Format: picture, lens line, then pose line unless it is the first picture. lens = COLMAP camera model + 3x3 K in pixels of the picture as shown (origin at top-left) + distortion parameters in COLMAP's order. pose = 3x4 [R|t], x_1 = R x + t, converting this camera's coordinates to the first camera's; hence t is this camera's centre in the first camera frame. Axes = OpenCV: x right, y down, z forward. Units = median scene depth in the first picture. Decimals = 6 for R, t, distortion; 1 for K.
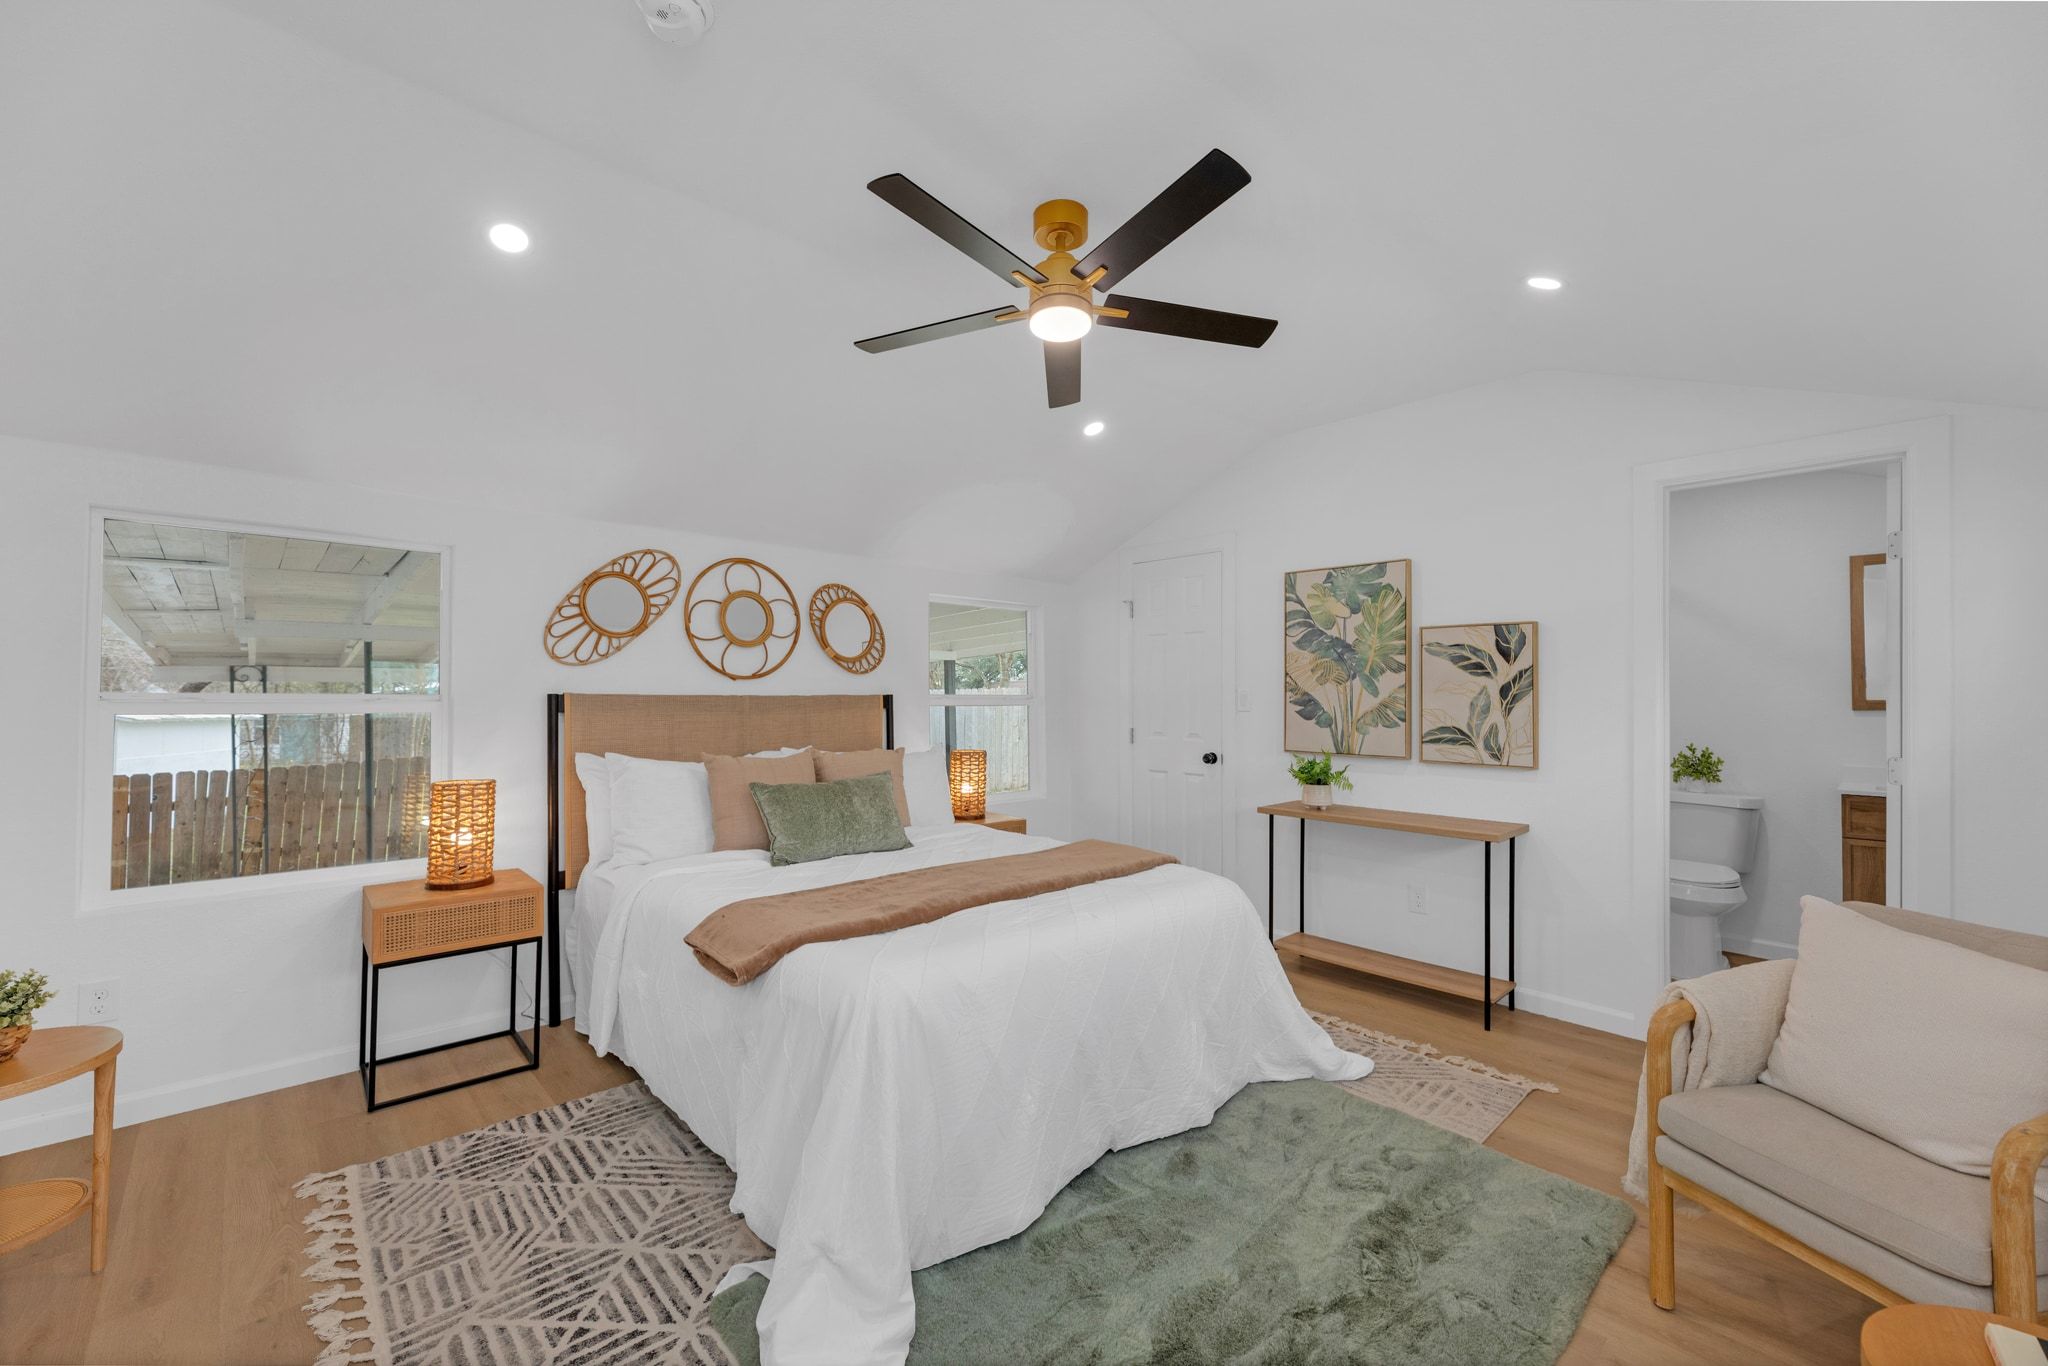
lens RADIAL K [[810.6, 0, 1020.3], [0, 810.6, 694.3], [0, 0, 1]] dist [0.002508, 0.000457]
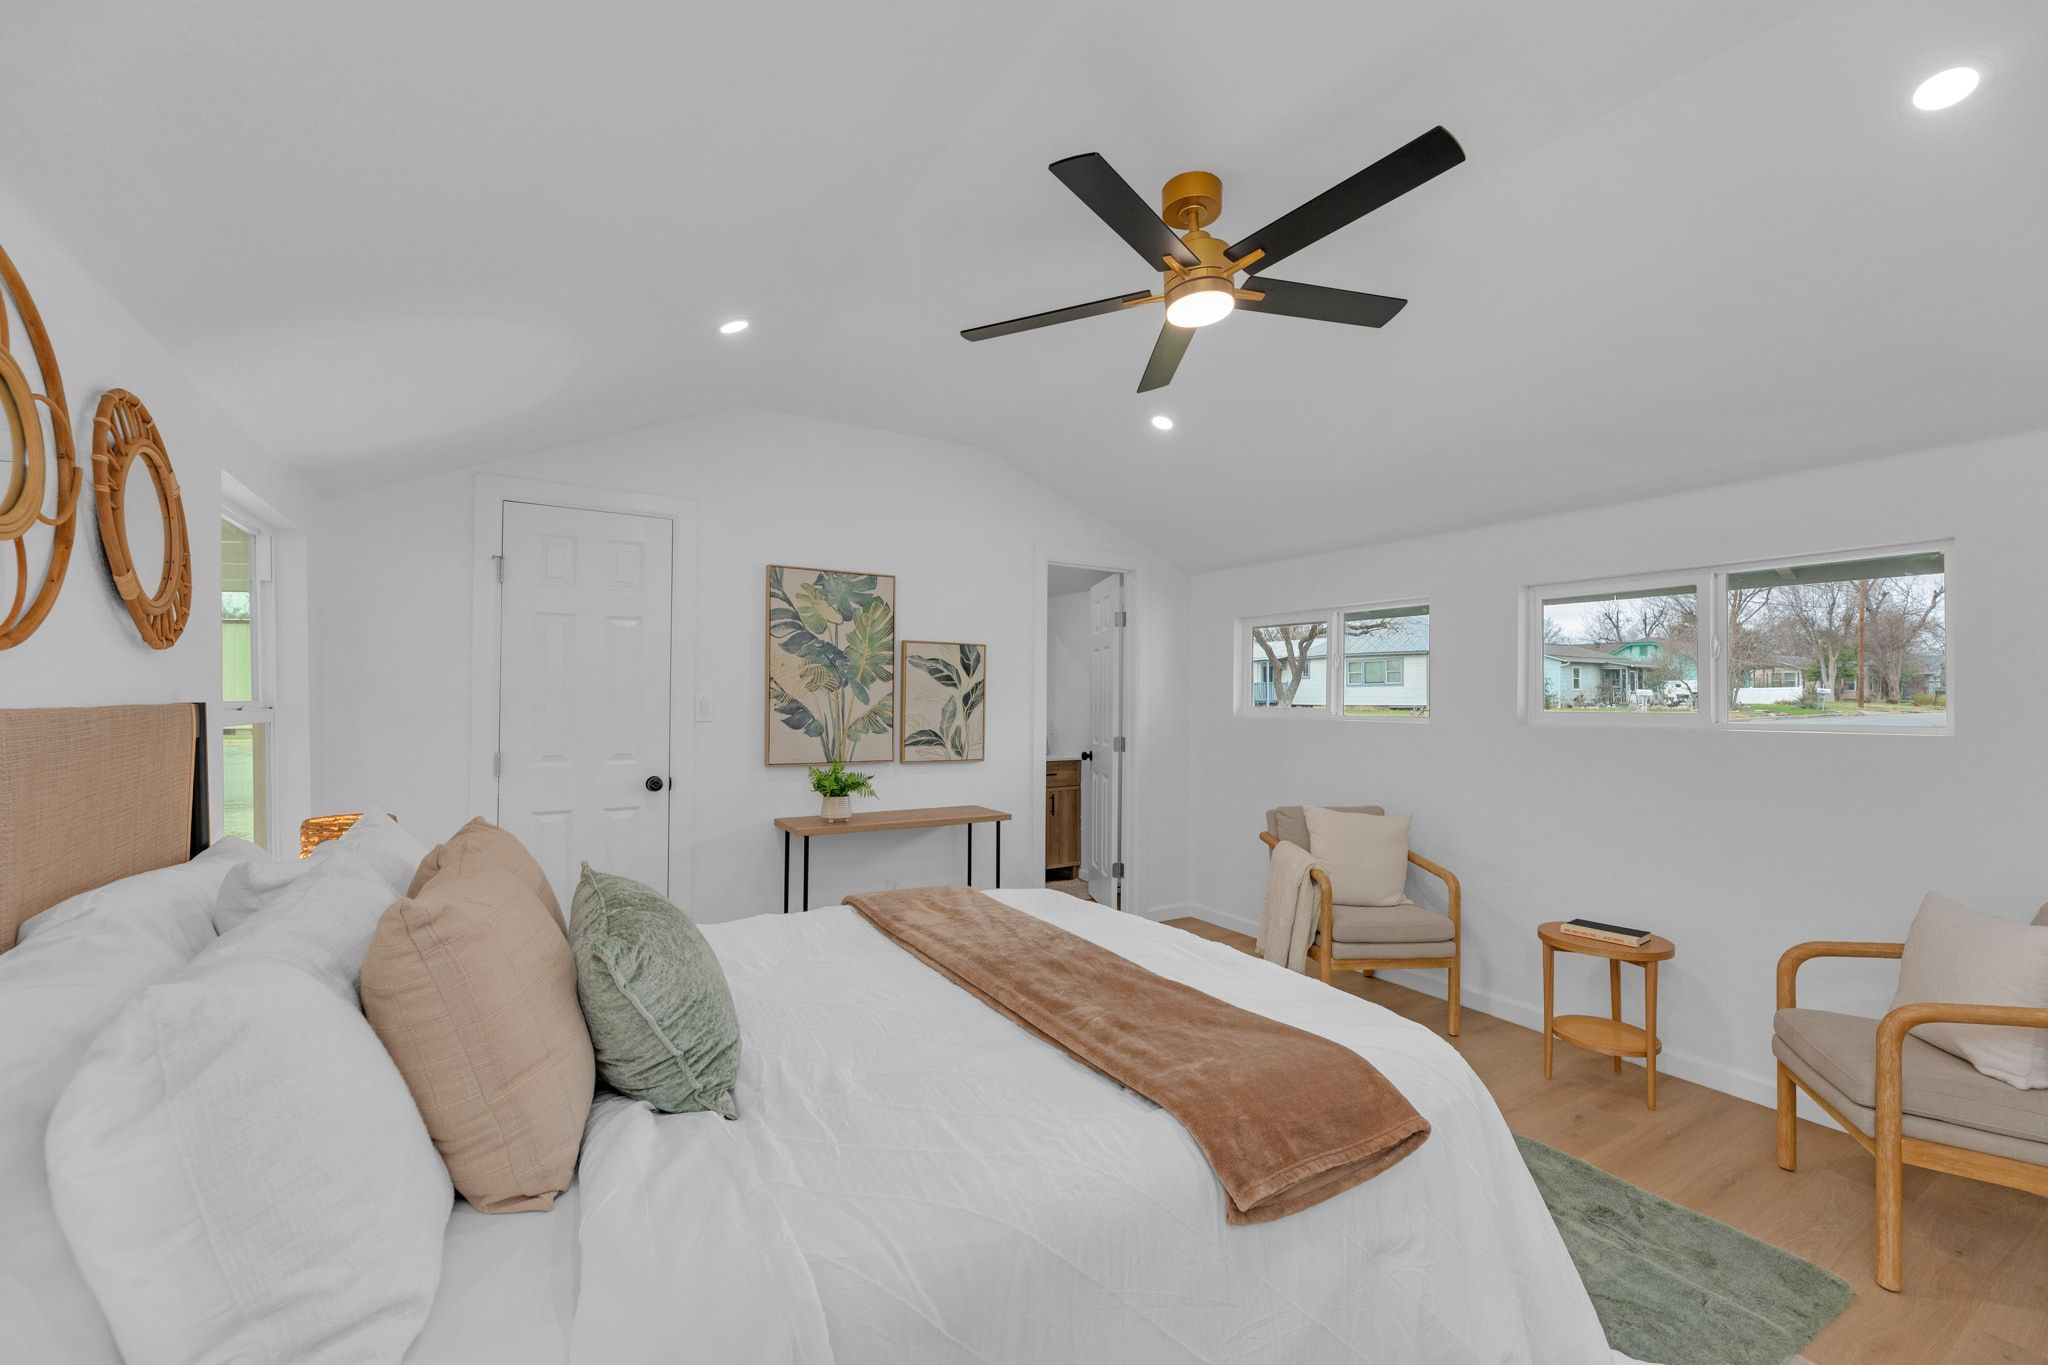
lens RADIAL K [[810.6, 0, 1026.5], [0, 810.6, 699.8], [0, 0, 1]] dist [0.002508, 0.000457]
pose [[0.229807, -0.000901, 0.973236, -0.598533], [-0.004857, 0.999986, 0.002073, -0.006344], [-0.973224, -0.005204, 0.229800, 0.655739]]
